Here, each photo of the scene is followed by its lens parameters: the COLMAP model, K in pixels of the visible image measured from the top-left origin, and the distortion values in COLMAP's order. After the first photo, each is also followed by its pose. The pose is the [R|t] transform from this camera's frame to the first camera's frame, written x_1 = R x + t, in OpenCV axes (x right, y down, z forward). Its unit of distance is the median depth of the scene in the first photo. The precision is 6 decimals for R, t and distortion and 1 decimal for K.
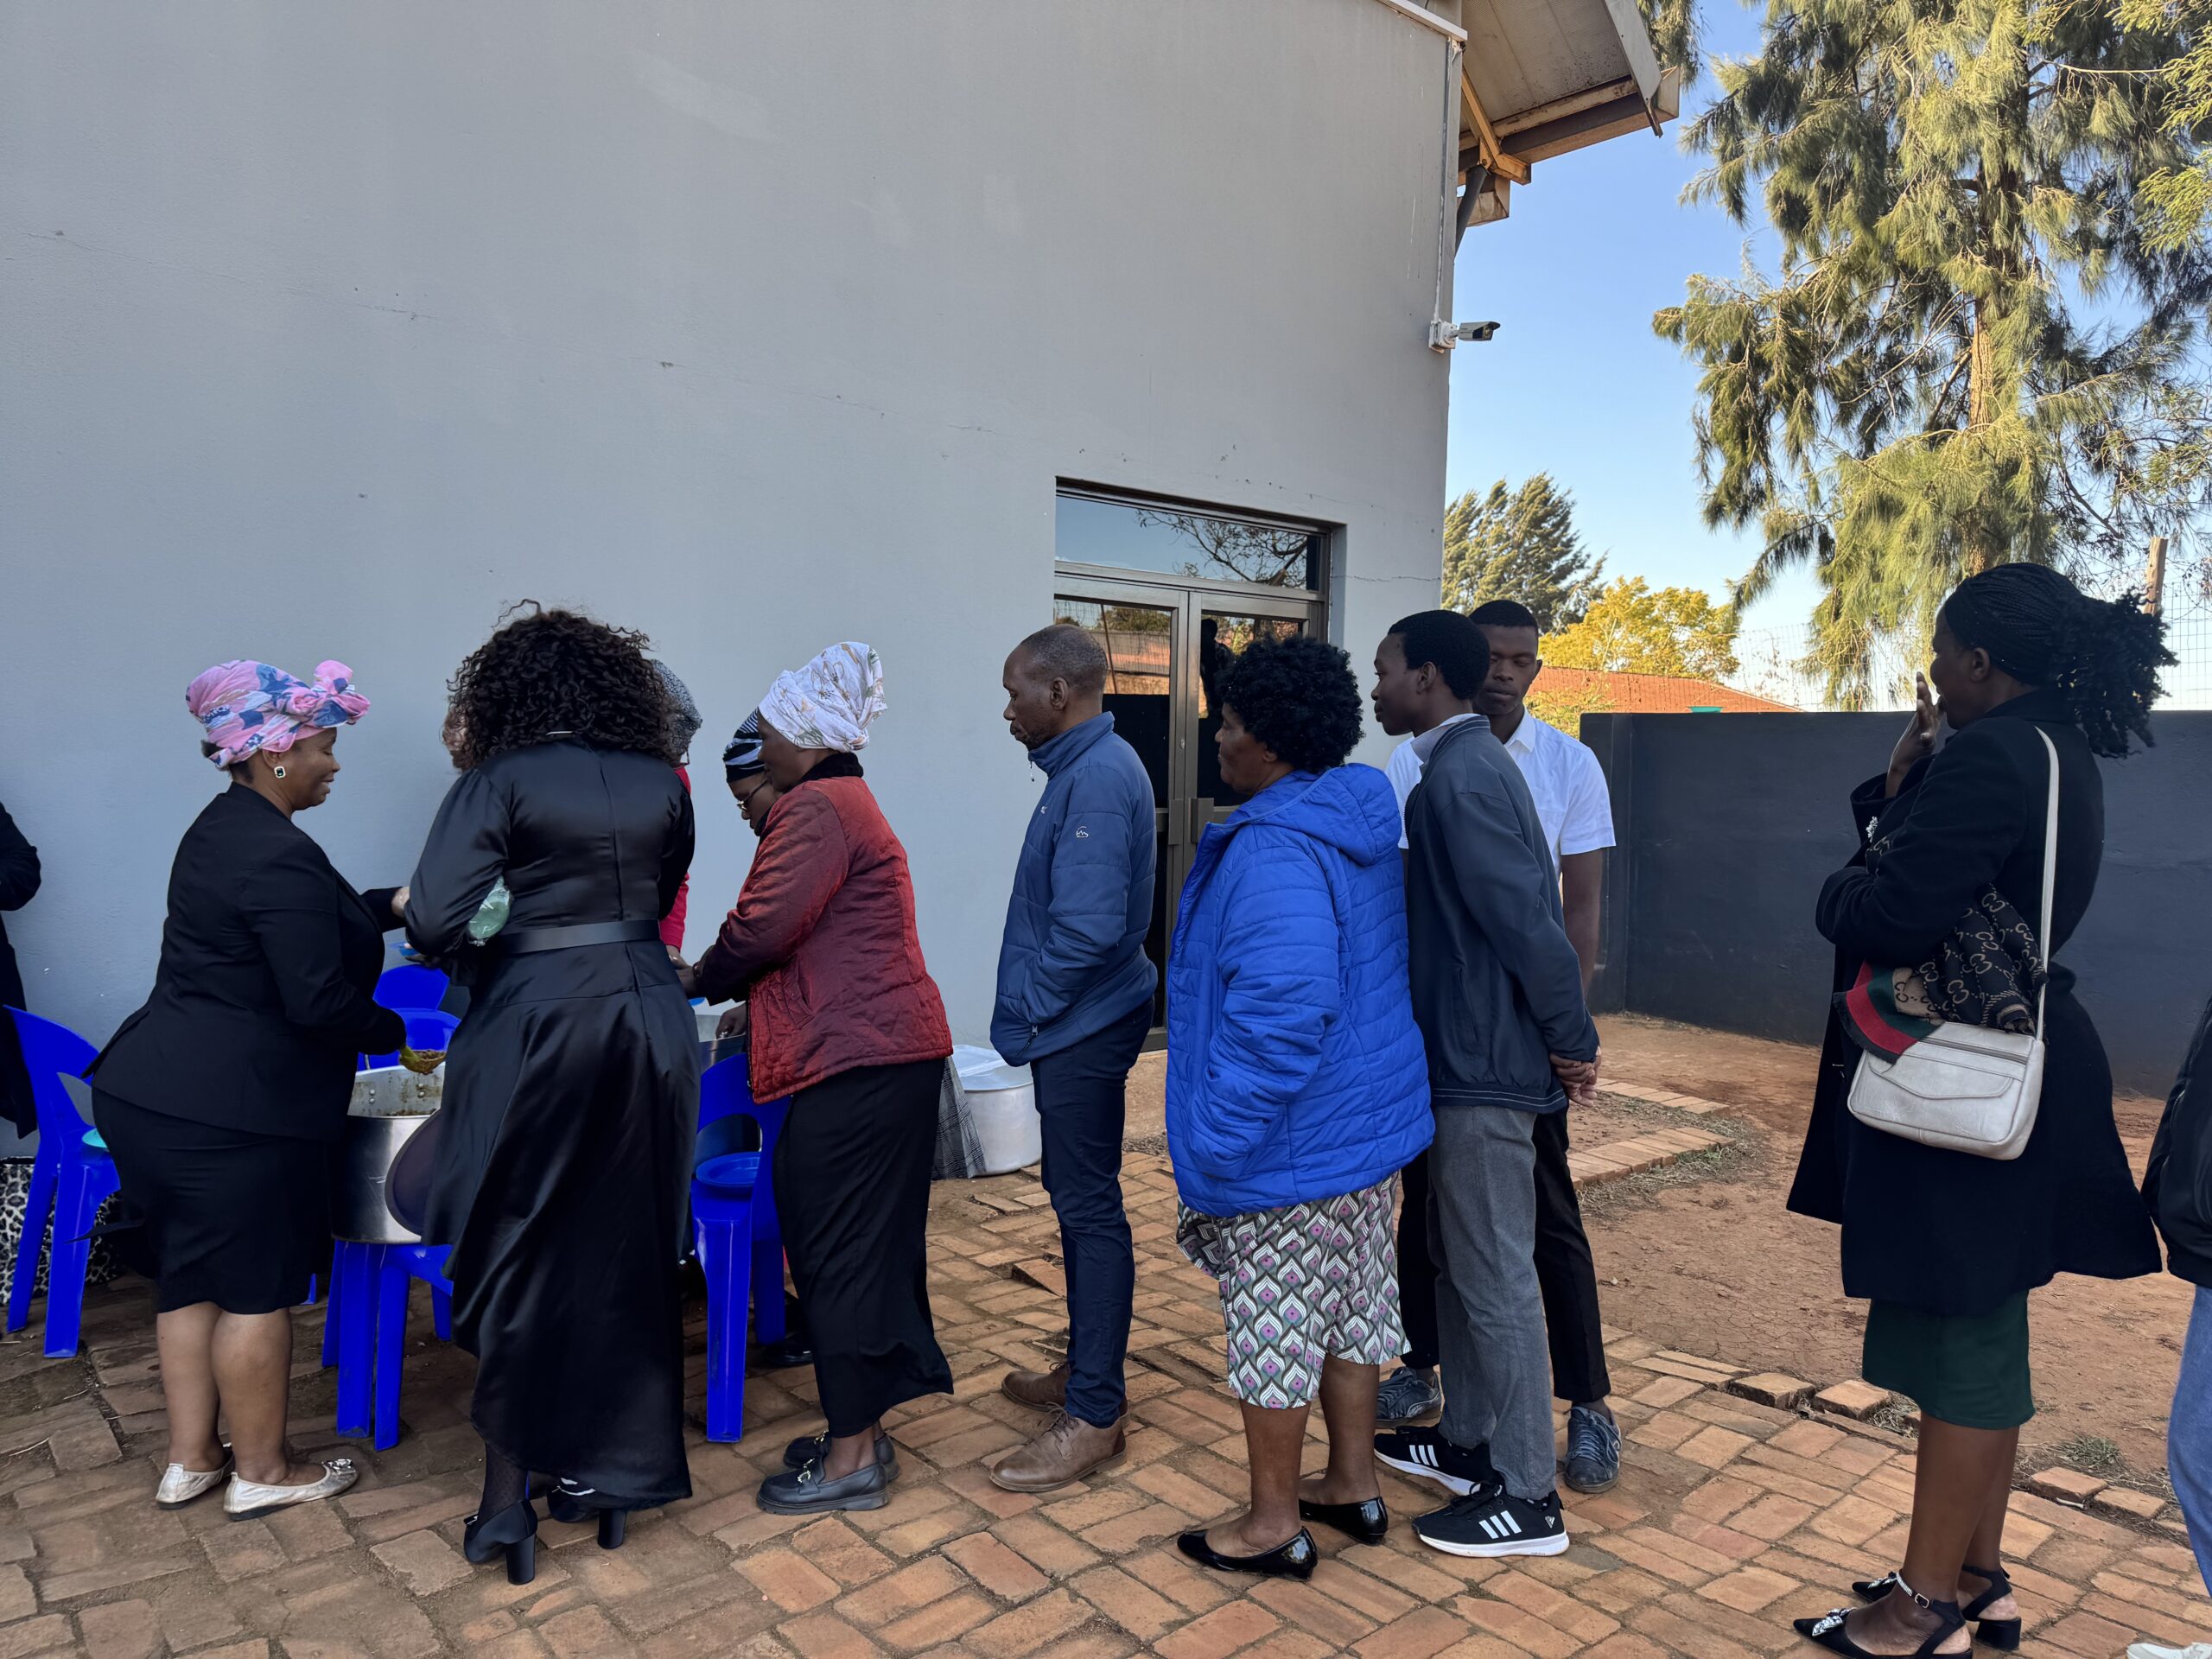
lens RADIAL K [[1572.9, 0, 1096.0], [0, 1572.9, 819.4], [0, 0, 1]] dist [0.045617, -0.035320]
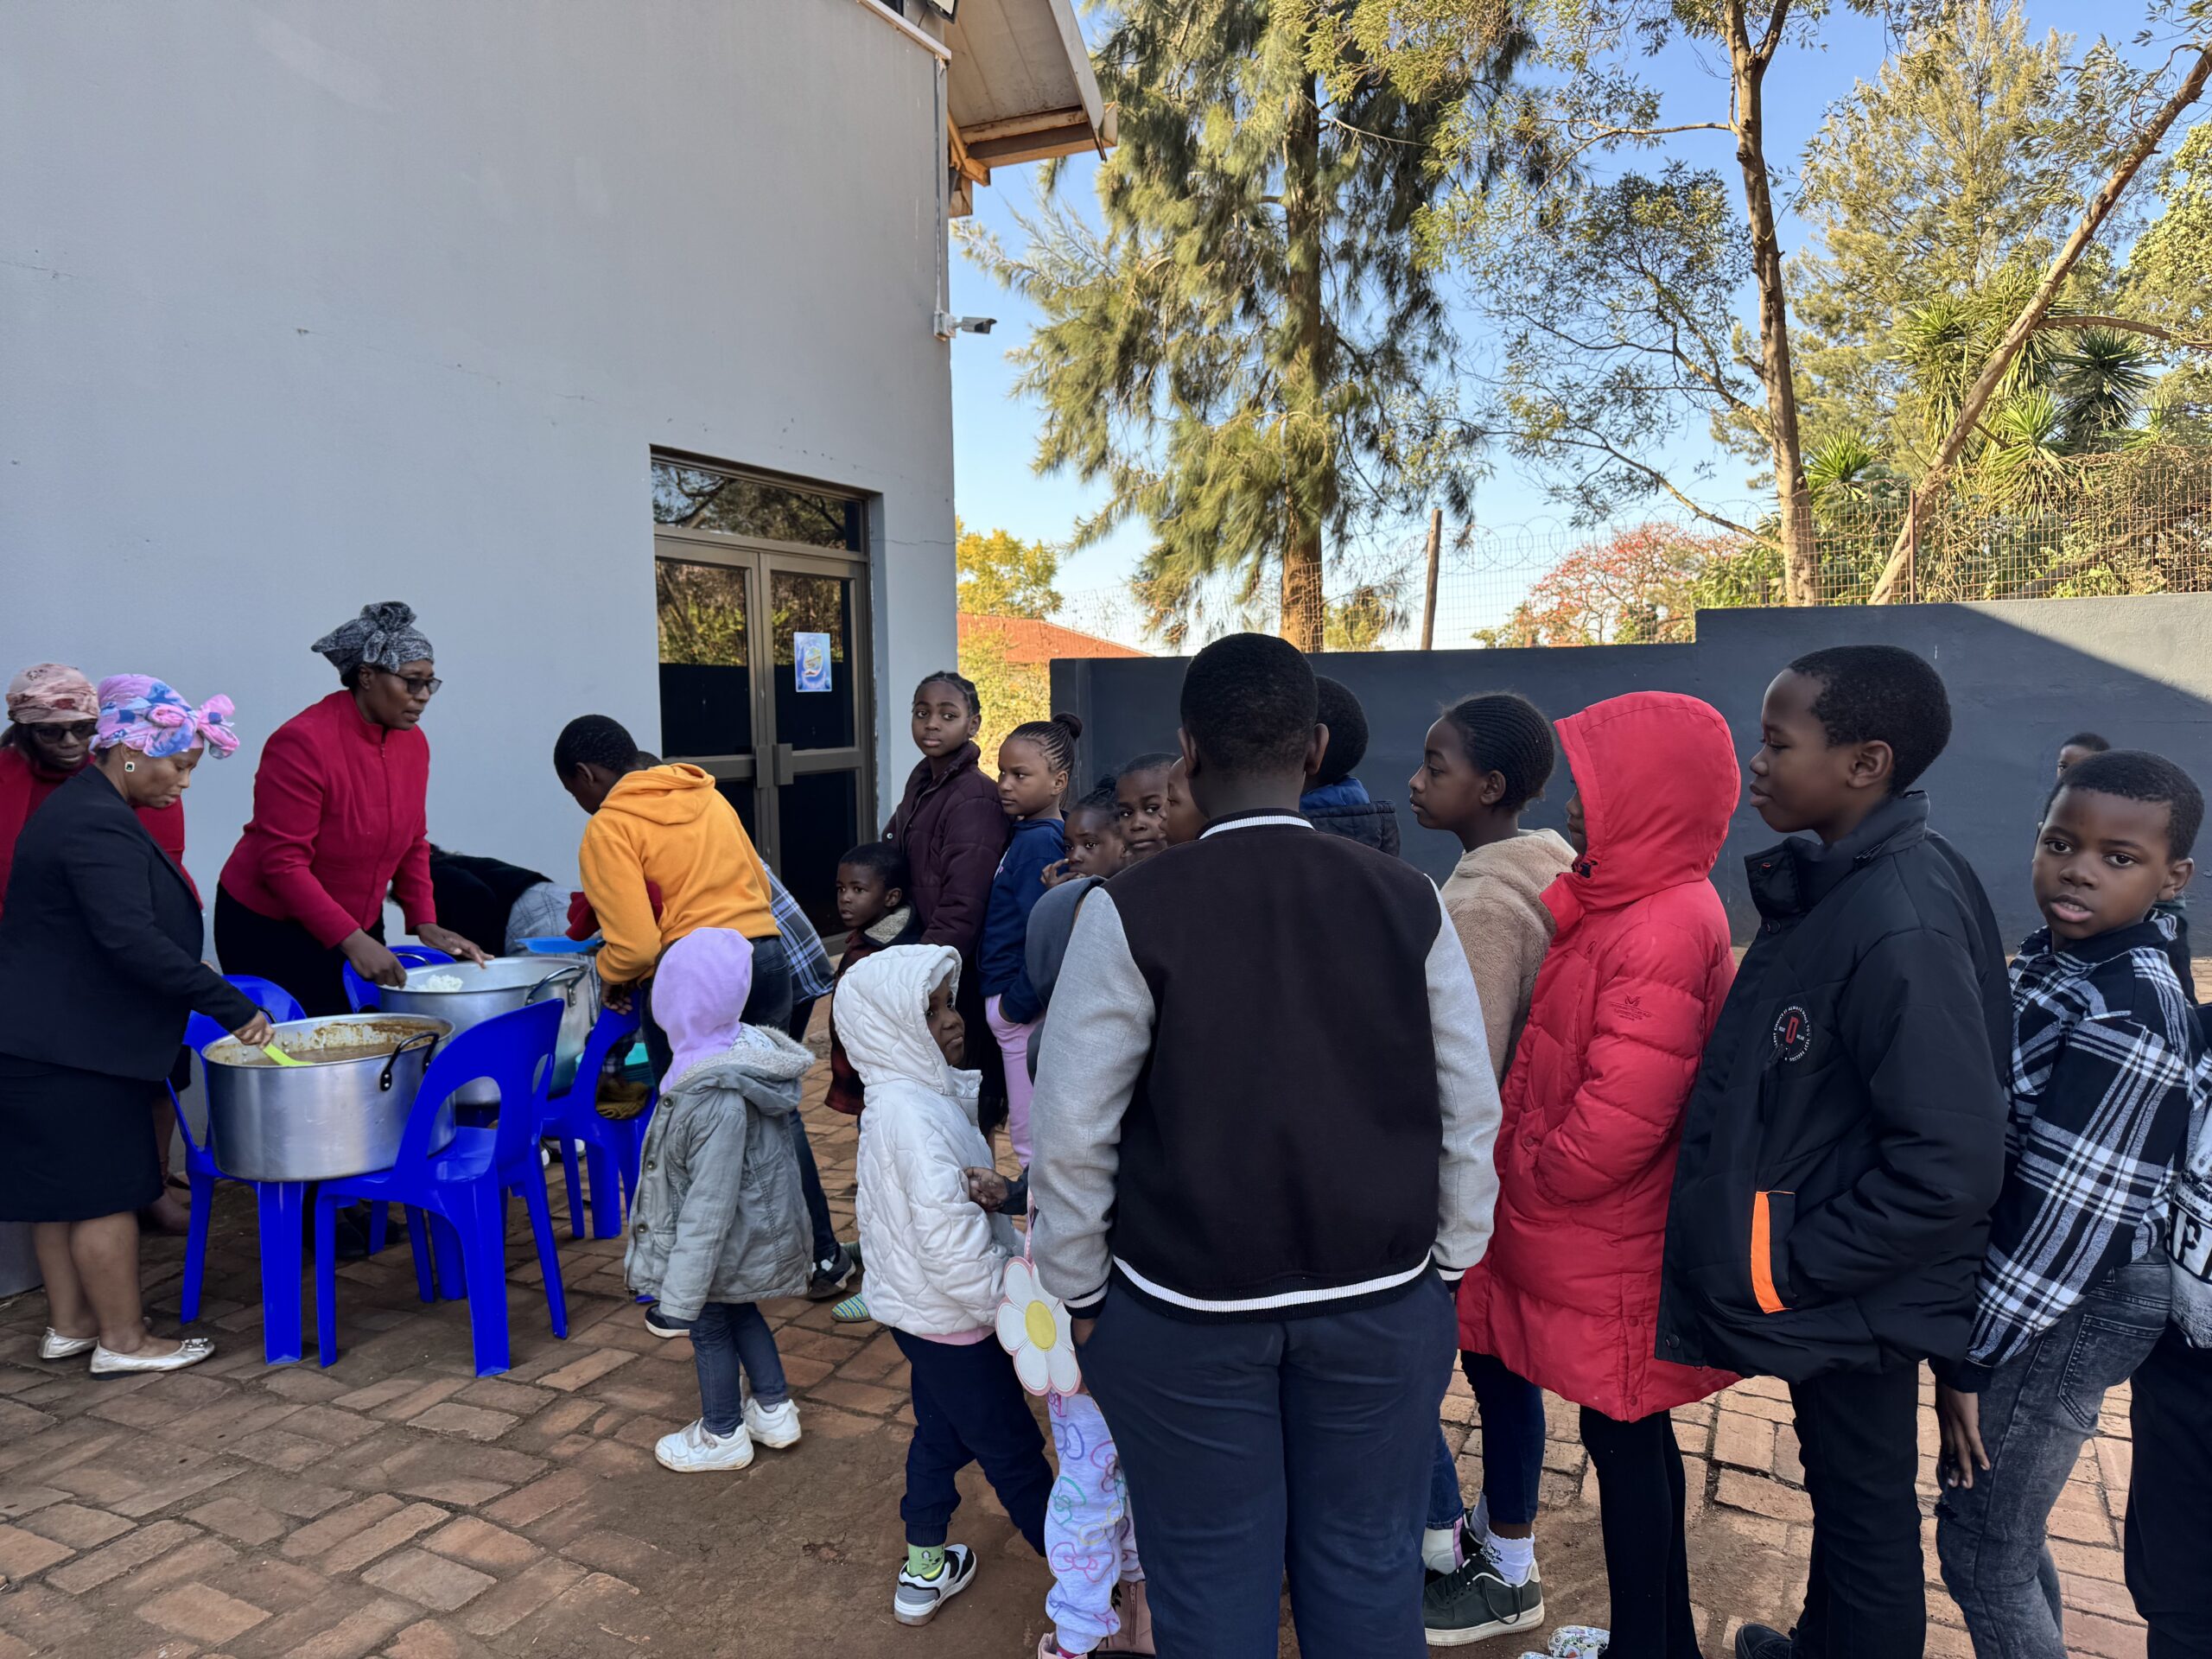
lens RADIAL K [[1572.9, 0, 1097.9], [0, 1572.9, 841.6], [0, 0, 1]] dist [0.045617, -0.035320]
pose [[0.912578, -0.066420, 0.403472, -0.312593], [0.043567, 0.996896, 0.065569, -0.013899], [-0.406575, -0.042259, 0.912640, -0.175361]]
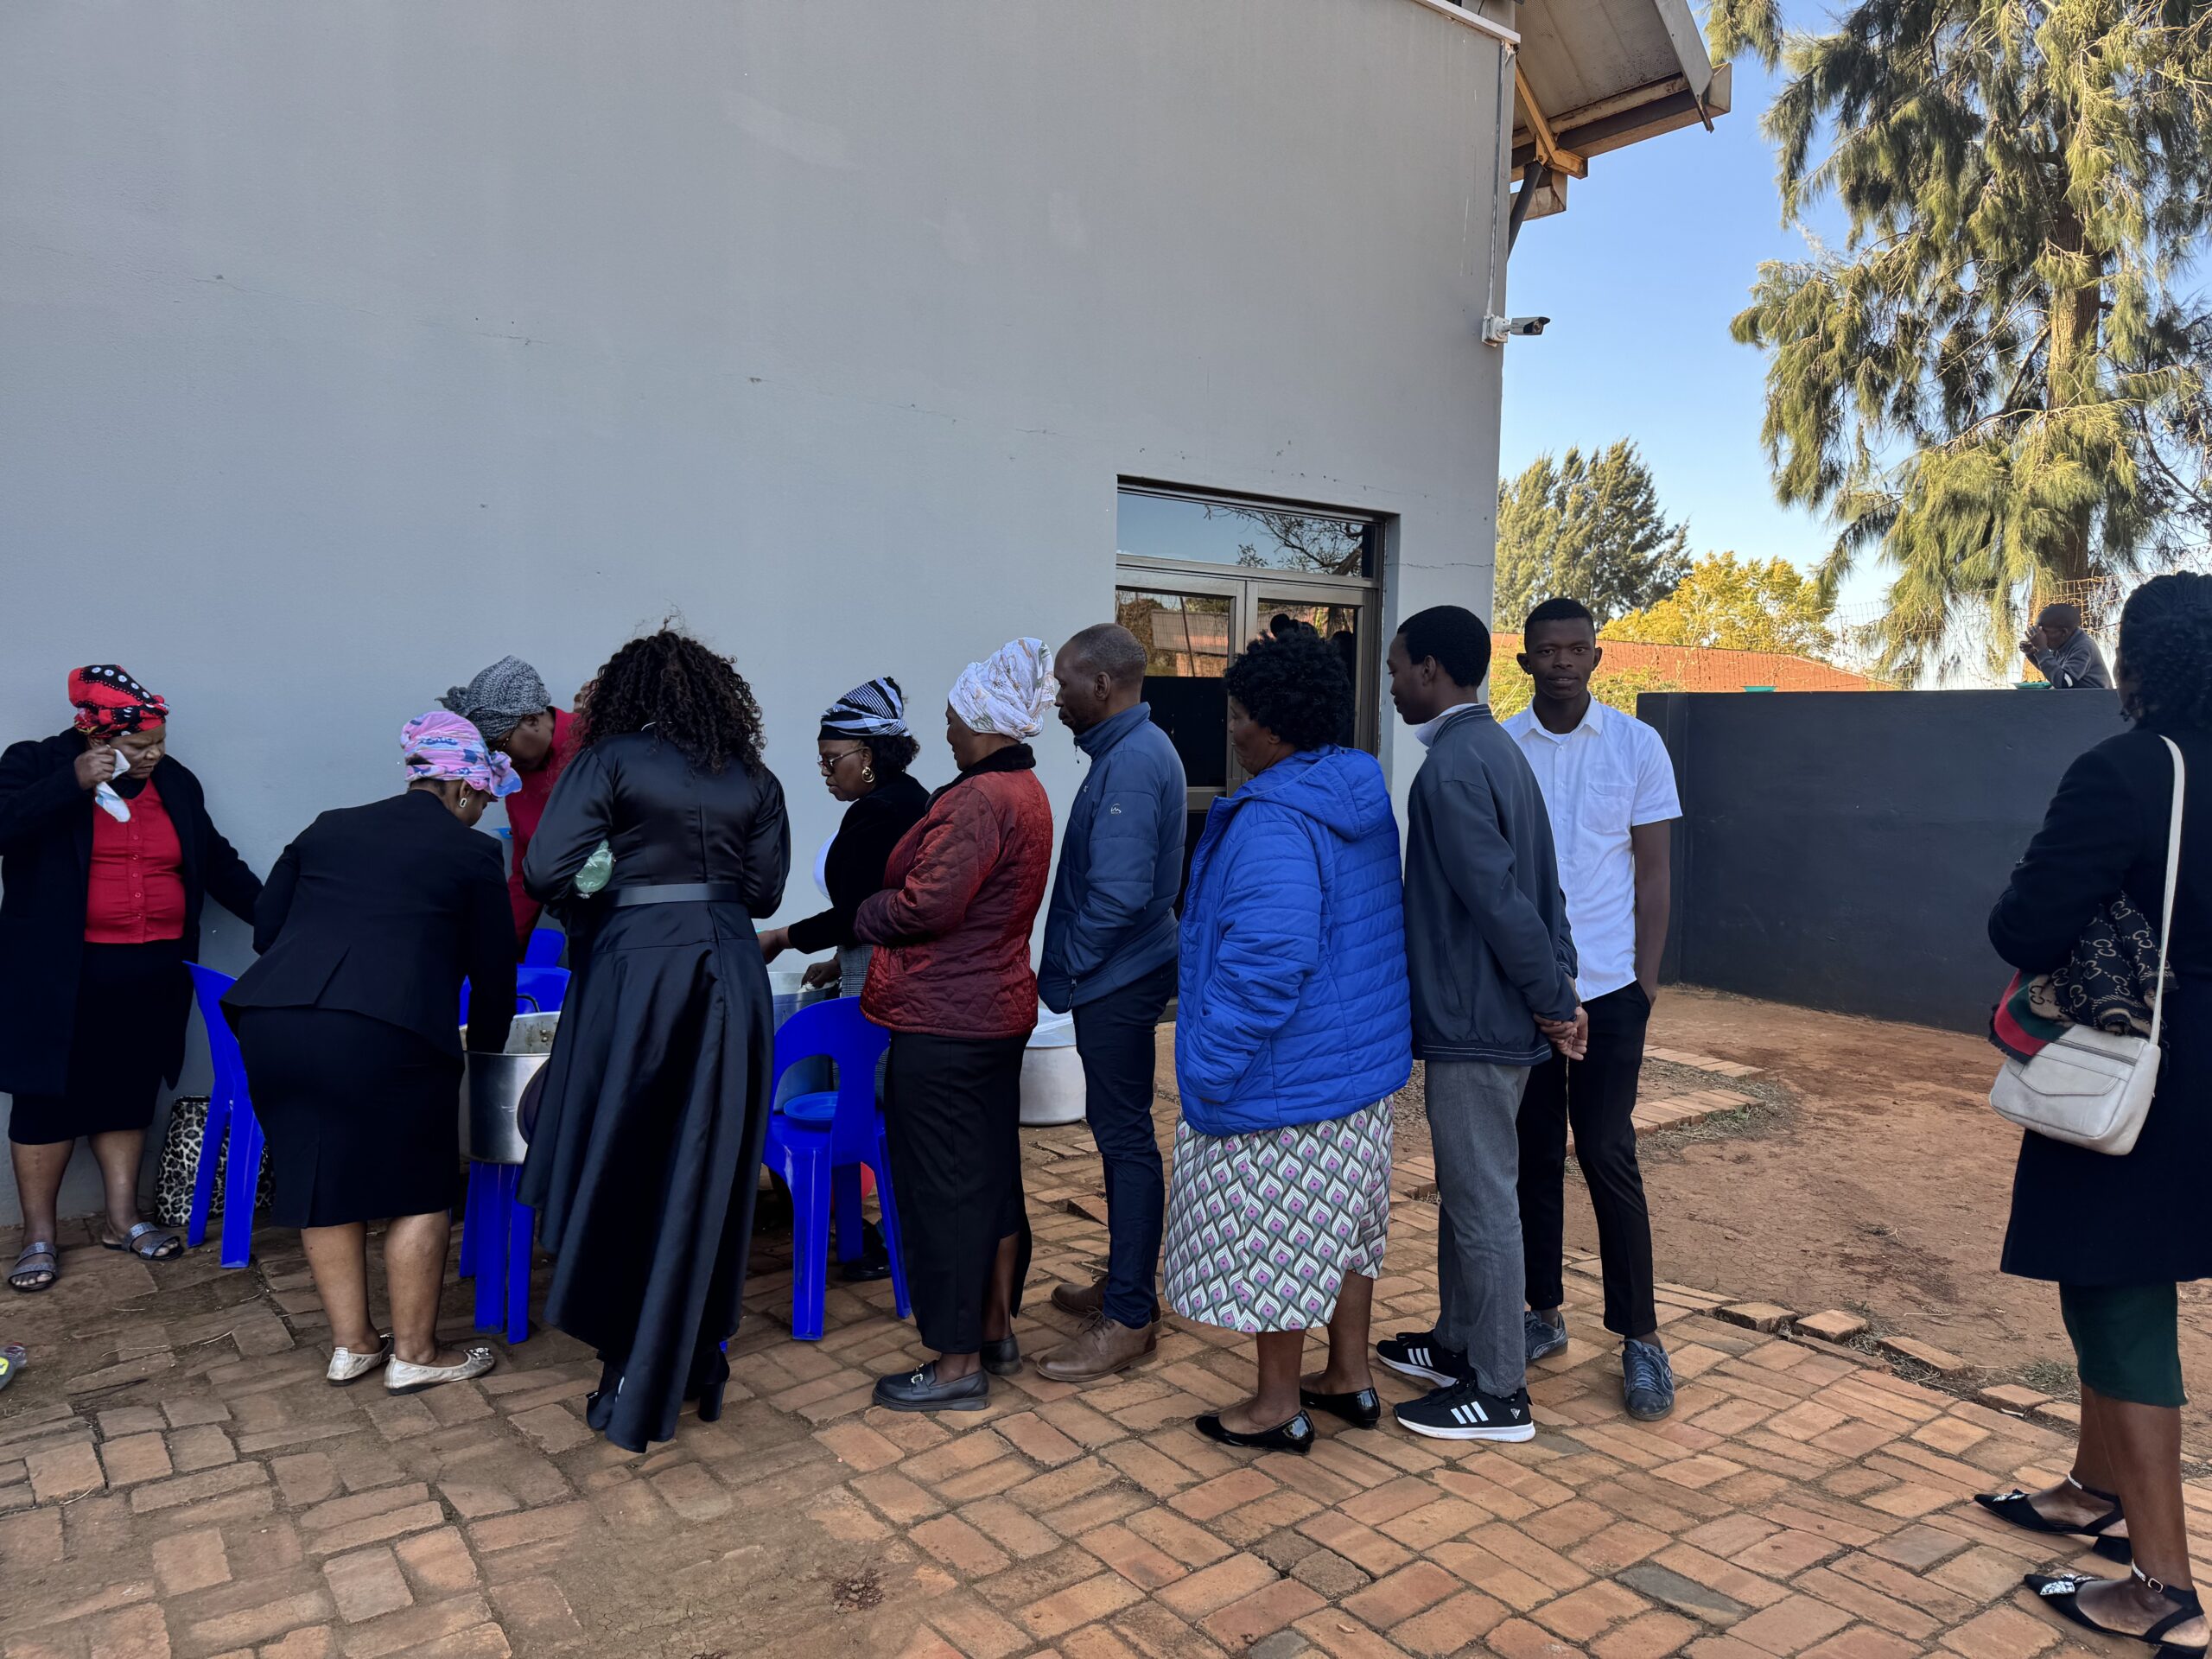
lens RADIAL K [[1572.9, 0, 1128.9], [0, 1572.9, 834.5], [0, 0, 1]] dist [0.045617, -0.035320]
pose [[0.999297, -0.000614, -0.037488, 0.034293], [0.001503, 0.999718, 0.023702, -0.000390], [0.037463, -0.023742, 0.999016, -0.106014]]
